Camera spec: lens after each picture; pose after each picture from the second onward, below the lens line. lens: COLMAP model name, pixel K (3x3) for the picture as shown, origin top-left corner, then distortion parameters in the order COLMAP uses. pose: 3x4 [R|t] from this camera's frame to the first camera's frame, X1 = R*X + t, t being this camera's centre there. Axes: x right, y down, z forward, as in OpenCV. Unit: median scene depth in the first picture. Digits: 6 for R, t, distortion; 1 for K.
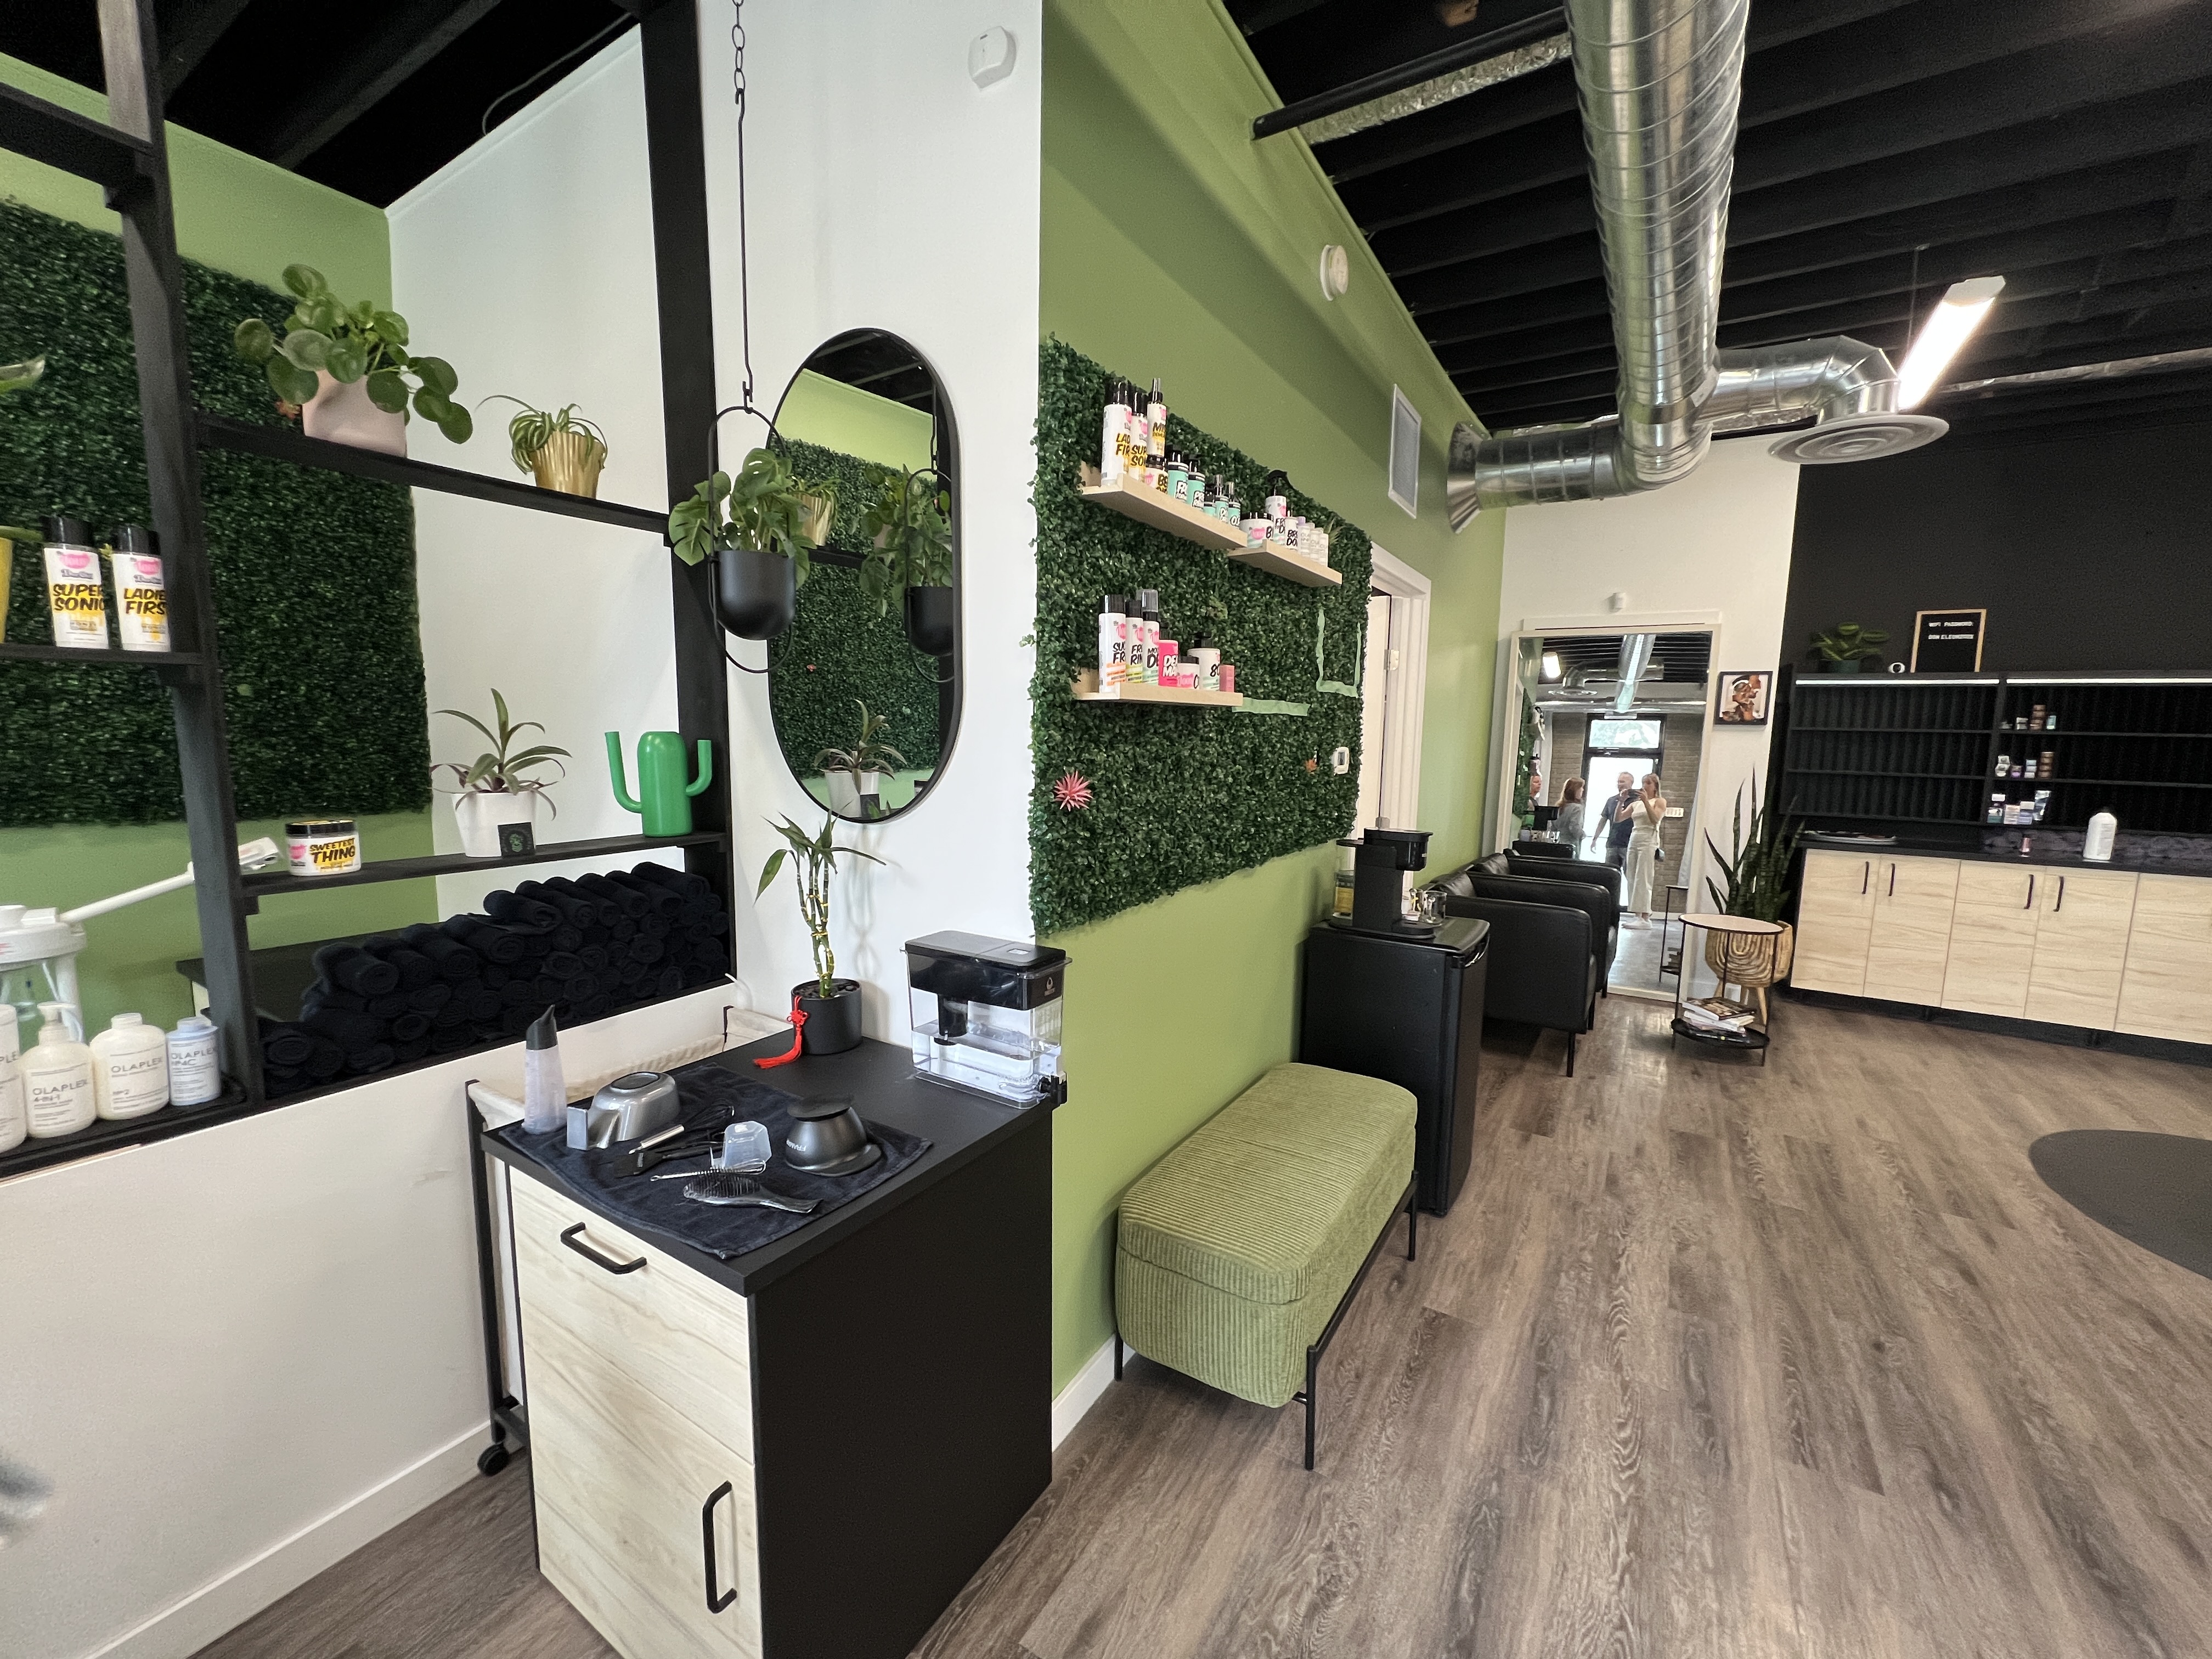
lens RADIAL K [[878.9, 0, 1106.0], [0, 878.9, 829.5], [0, 0, 1]] dist [-0.000674, 0.000318]
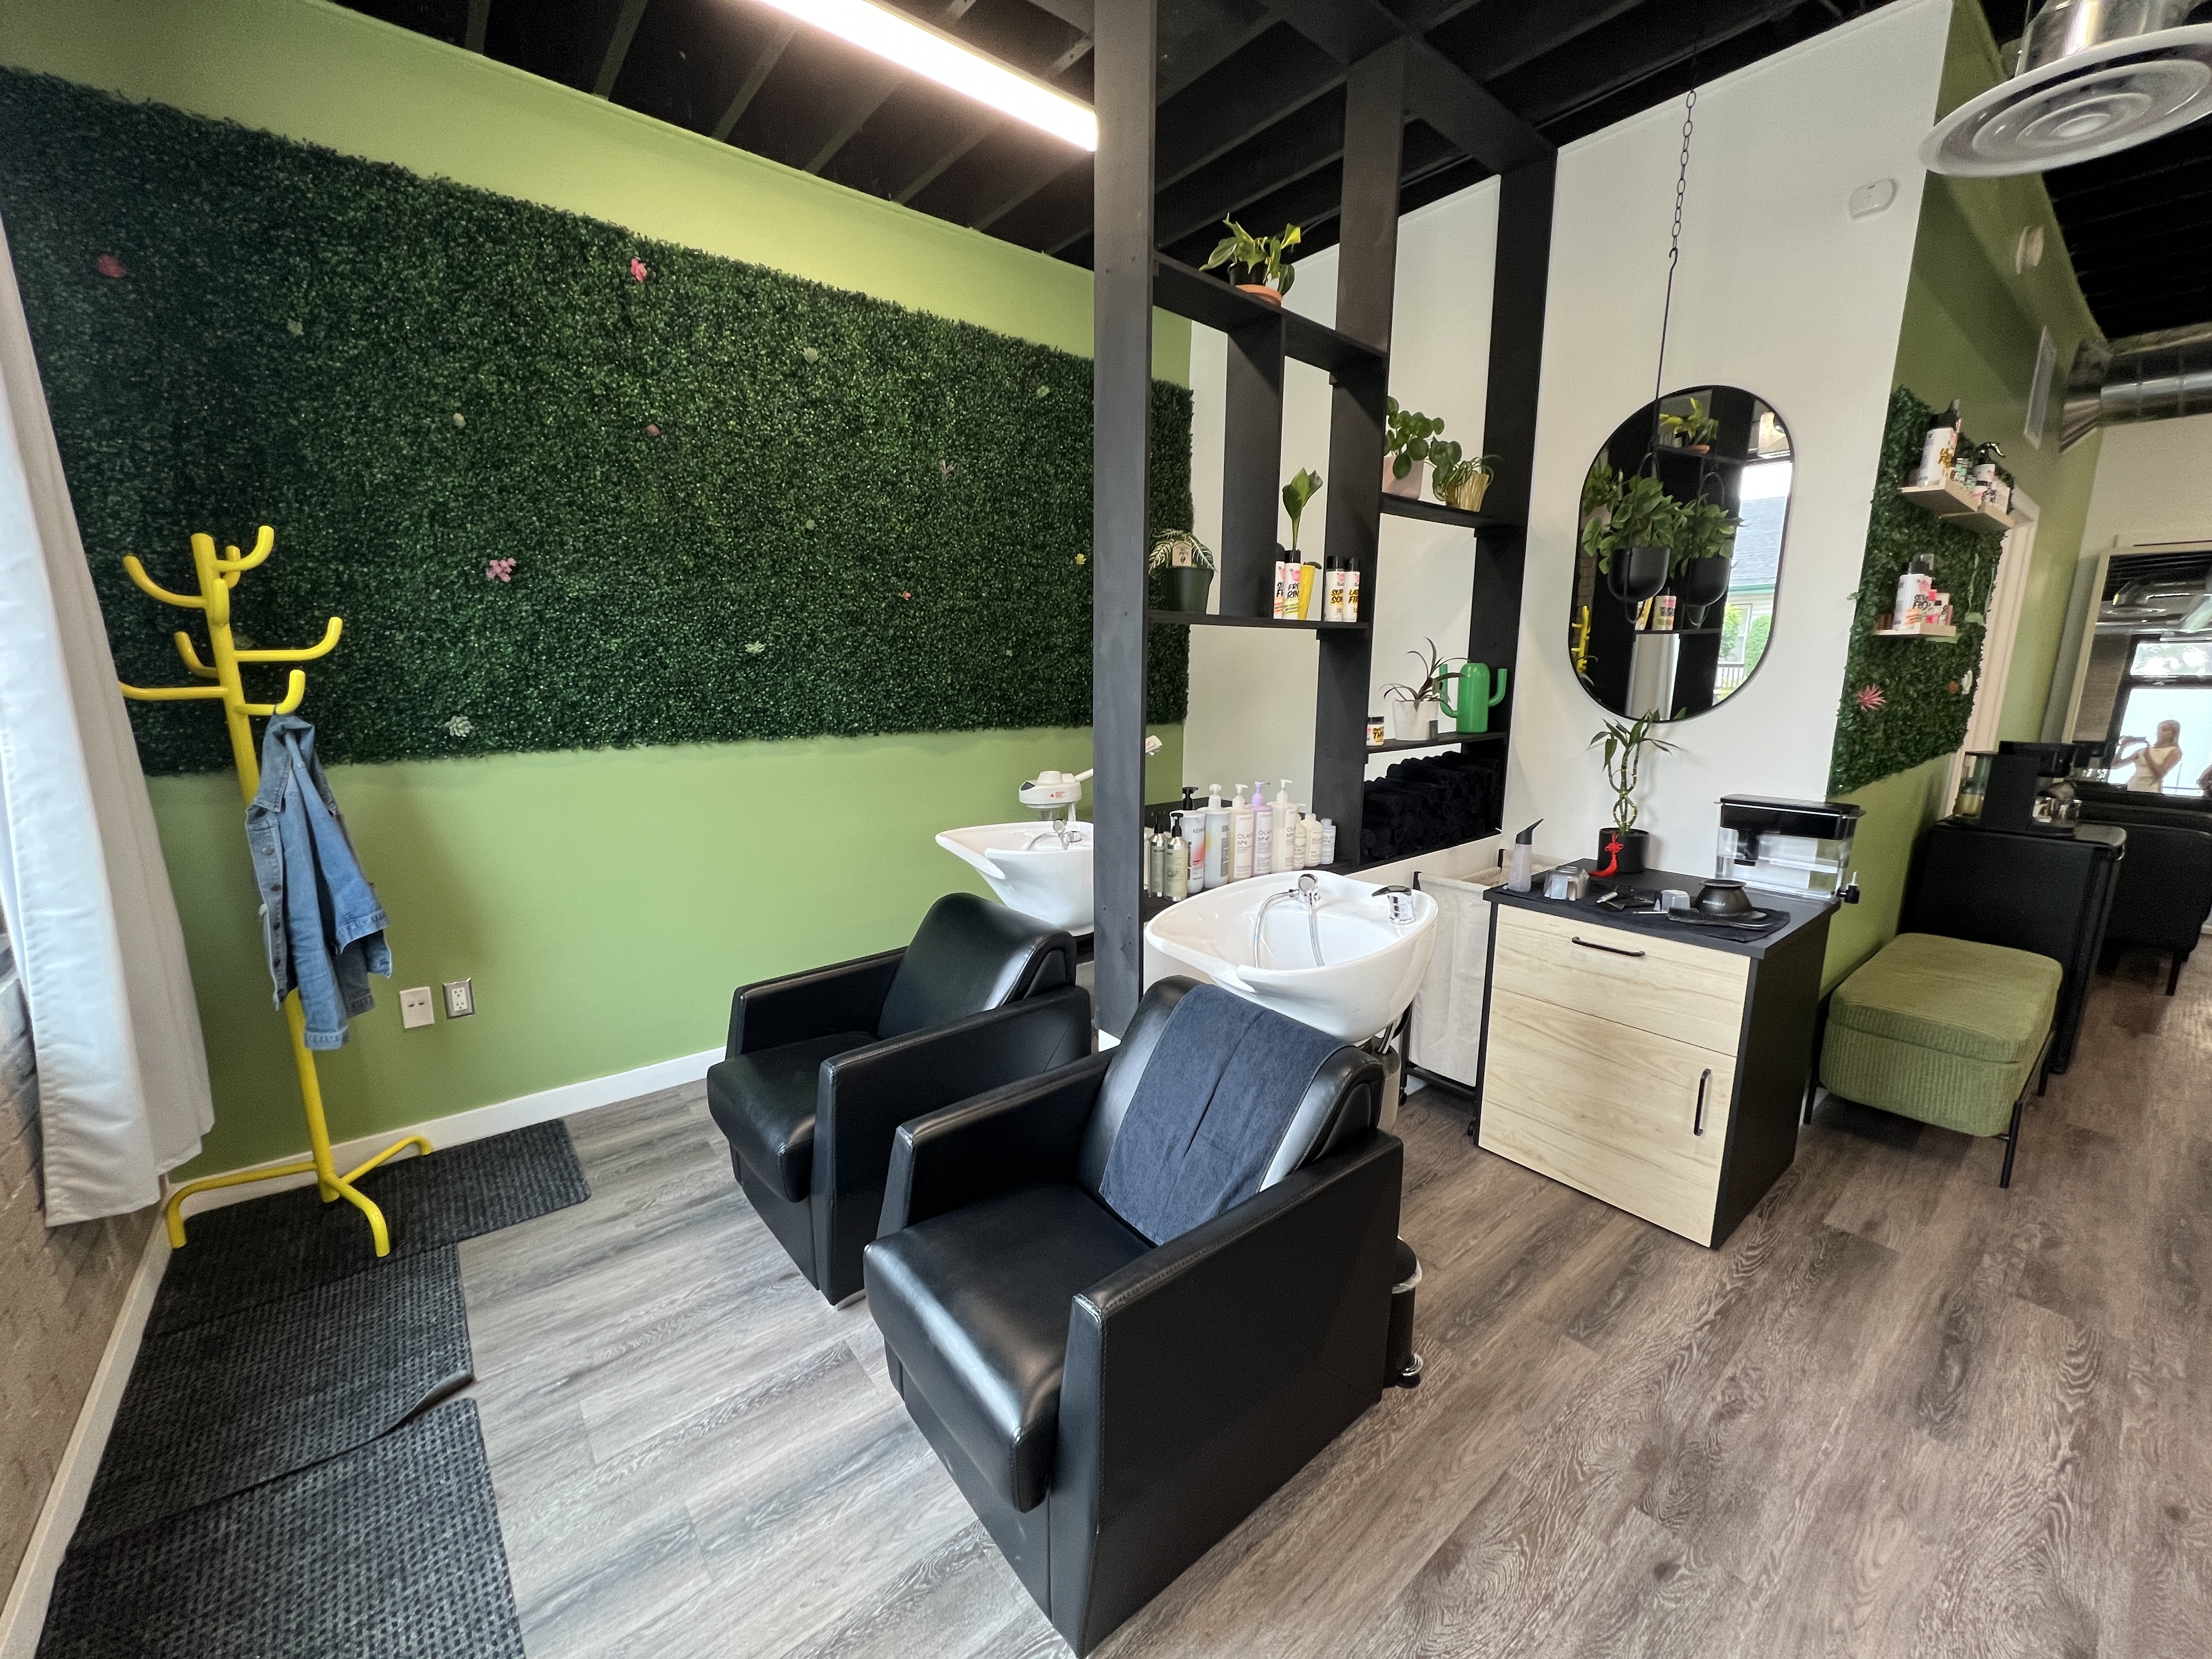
lens RADIAL K [[878.9, 0, 1106.0], [0, 878.9, 829.5], [0, 0, 1]] dist [-0.000674, 0.000318]
pose [[0.948118, 0.043919, -0.314871, -0.657236], [-0.021873, 0.997077, 0.073211, 0.081135], [0.317166, -0.062525, 0.946307, -0.687561]]
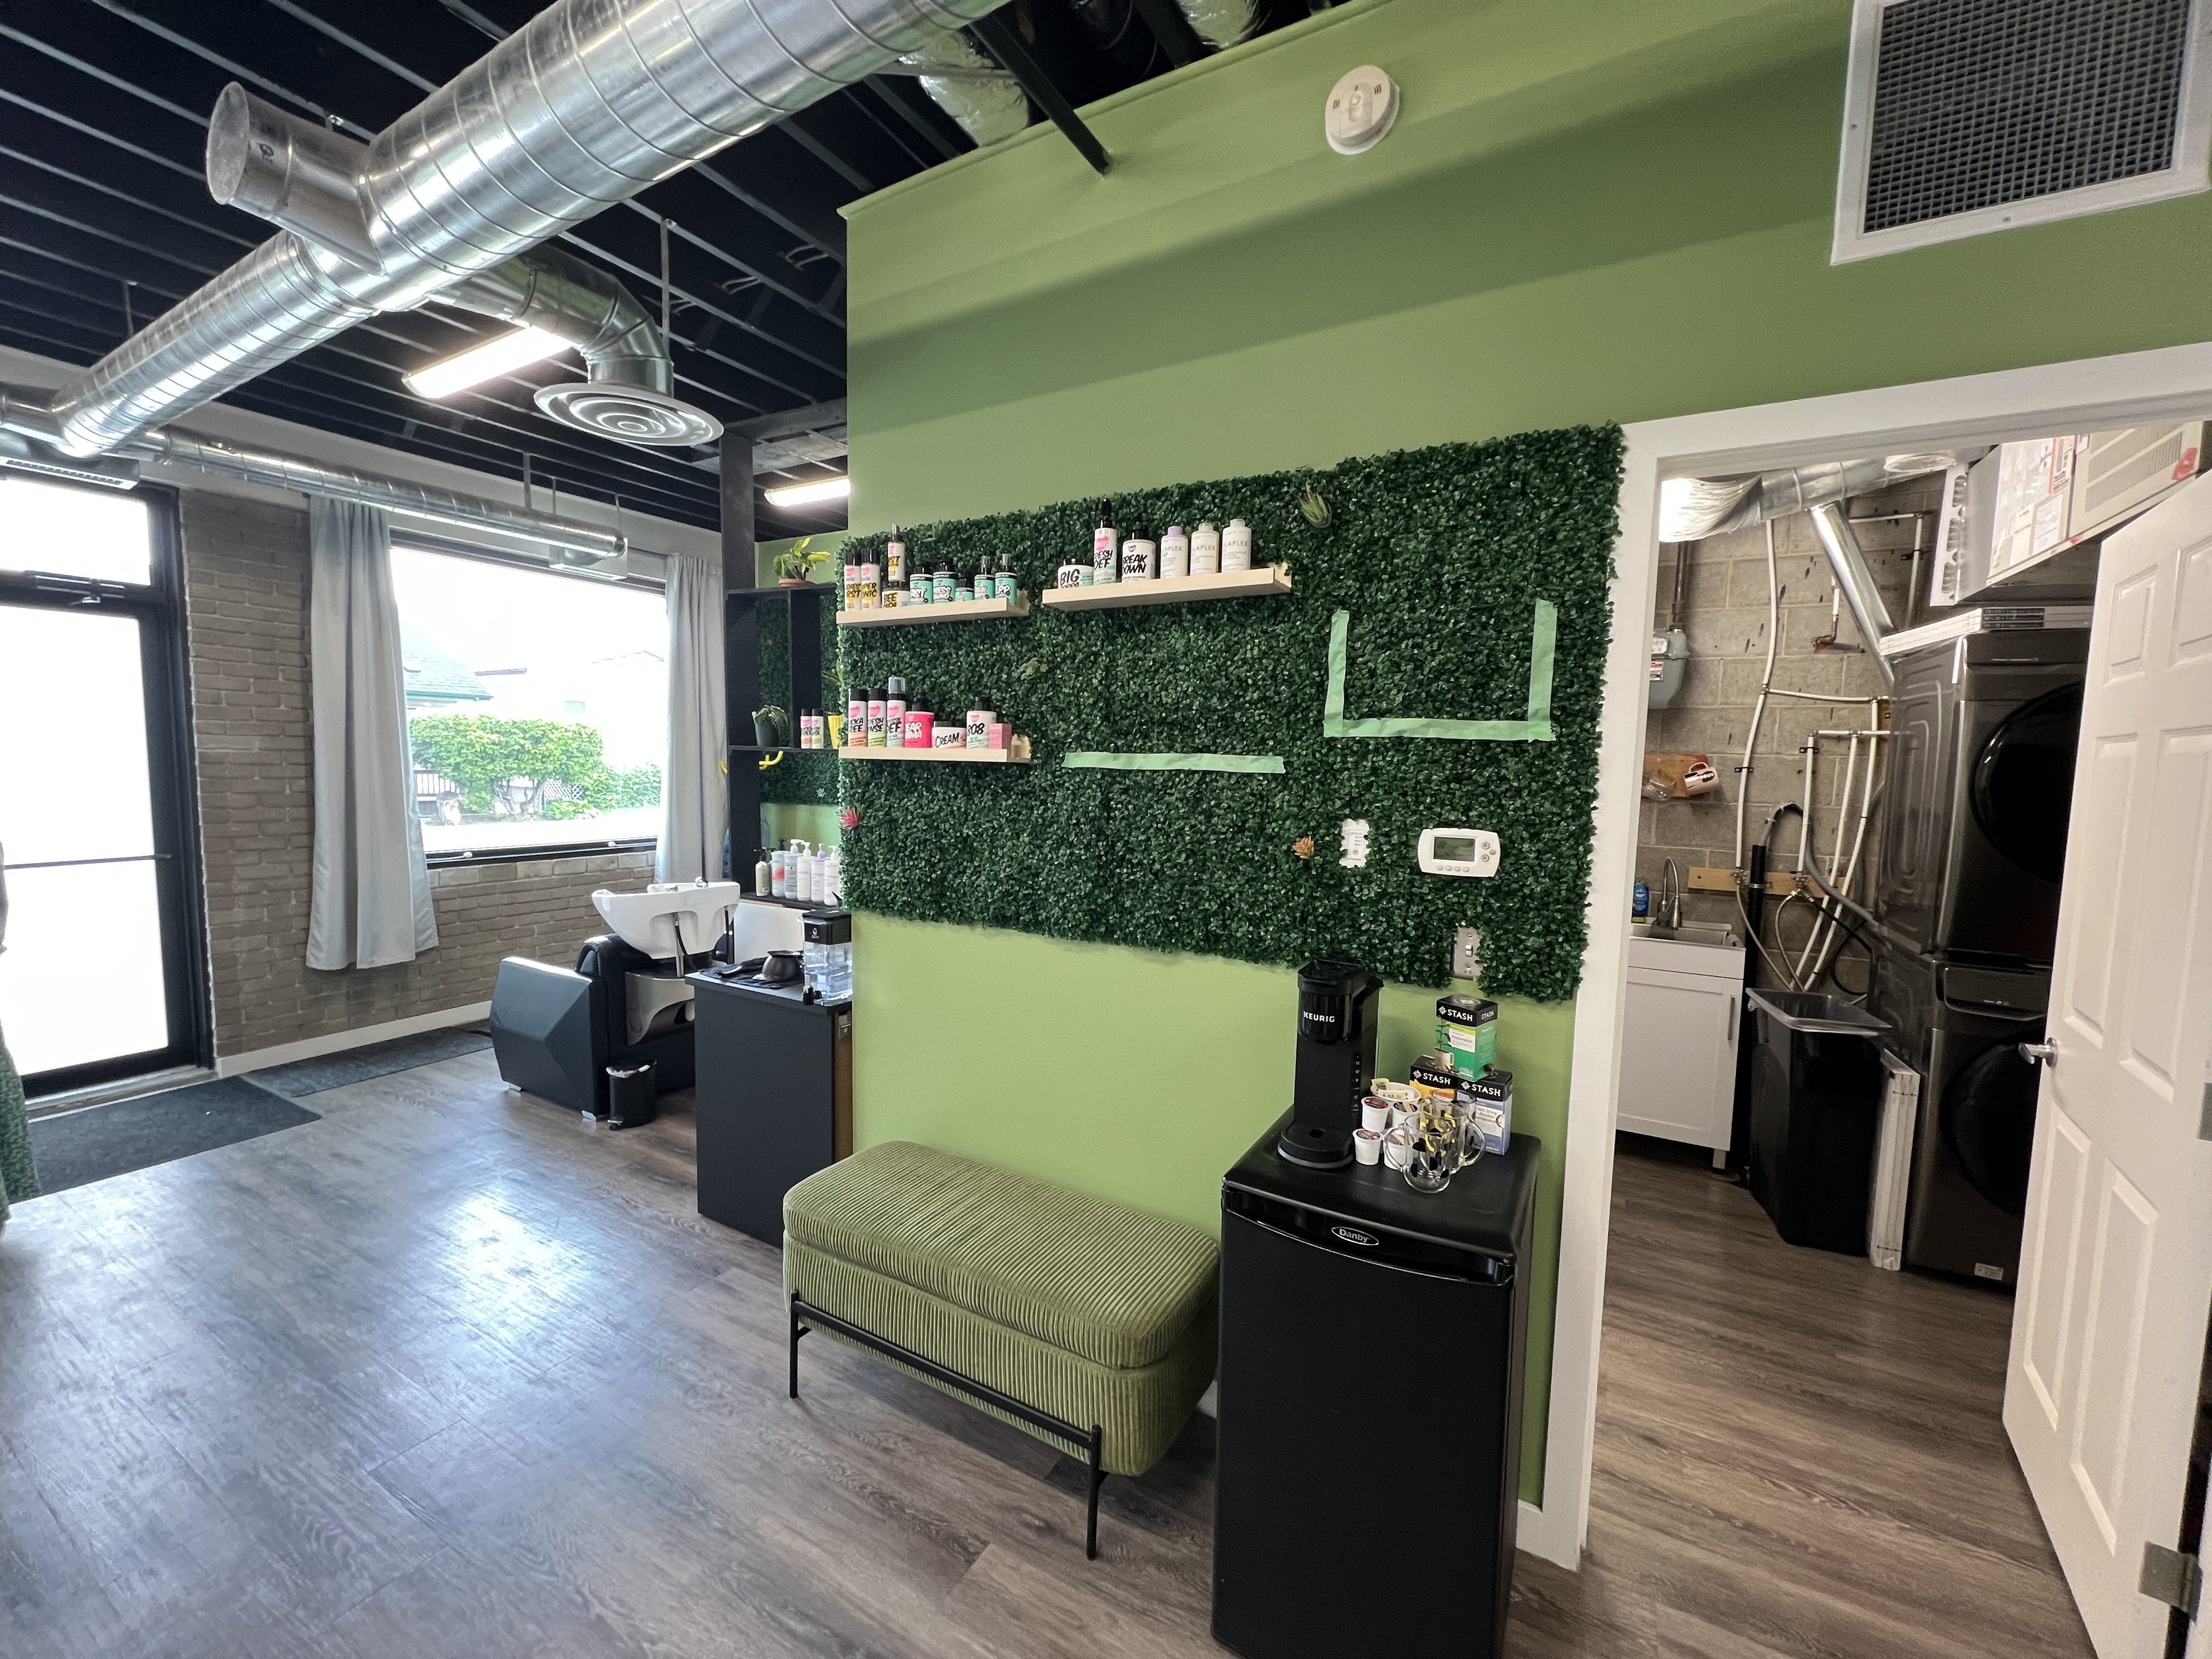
lens RADIAL K [[878.9, 0, 1106.0], [0, 878.9, 829.5], [0, 0, 1]] dist [-0.000674, 0.000318]
pose [[0.041070, 0.060944, -0.997296, 1.260994], [-0.140124, 0.988625, 0.054644, -0.142490], [0.989282, 0.137500, 0.049143, 1.139704]]
